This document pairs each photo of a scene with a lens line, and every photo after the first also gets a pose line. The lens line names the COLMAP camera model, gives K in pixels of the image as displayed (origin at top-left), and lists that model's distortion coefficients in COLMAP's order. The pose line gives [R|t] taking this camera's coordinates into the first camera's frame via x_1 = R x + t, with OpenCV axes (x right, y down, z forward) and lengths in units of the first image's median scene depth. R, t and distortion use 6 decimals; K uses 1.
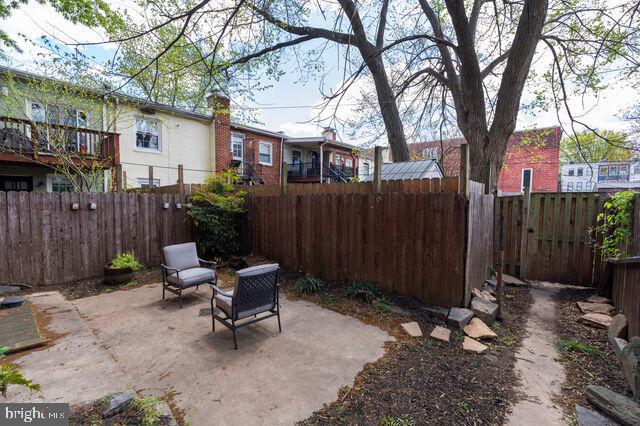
lens RADIAL K [[281.0, 0, 322.6], [0, 281.0, 211.8], [0, 0, 1]] dist [-0.002515, -0.000149]
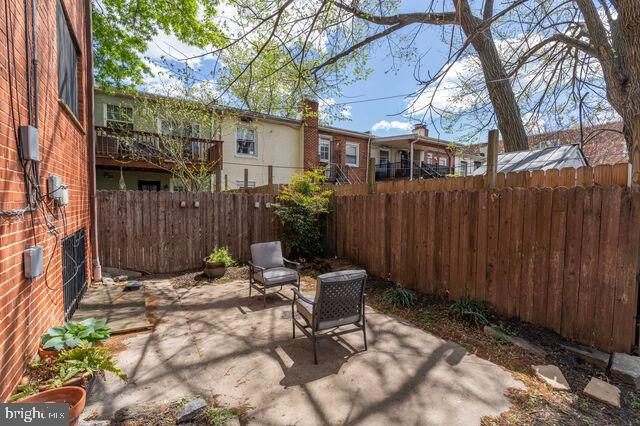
lens RADIAL K [[281.0, 0, 322.0], [0, 281.0, 213.5], [0, 0, 1]] dist [-0.002515, -0.000149]
pose [[0.954286, 0.015295, -0.298504, -0.017864], [-0.017252, 0.999843, -0.003922, 0.010039], [0.298397, 0.008892, 0.954400, 0.083818]]
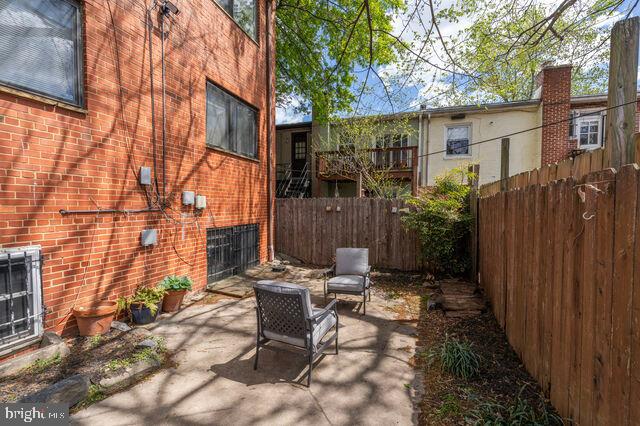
lens RADIAL K [[281.0, 0, 331.1], [0, 281.0, 214.9], [0, 0, 1]] dist [-0.002515, -0.000149]
pose [[0.353256, 0.026463, -0.935152, 0.296546], [-0.048033, 0.998794, 0.010119, -0.004415], [0.934293, 0.041344, 0.354101, 0.462759]]
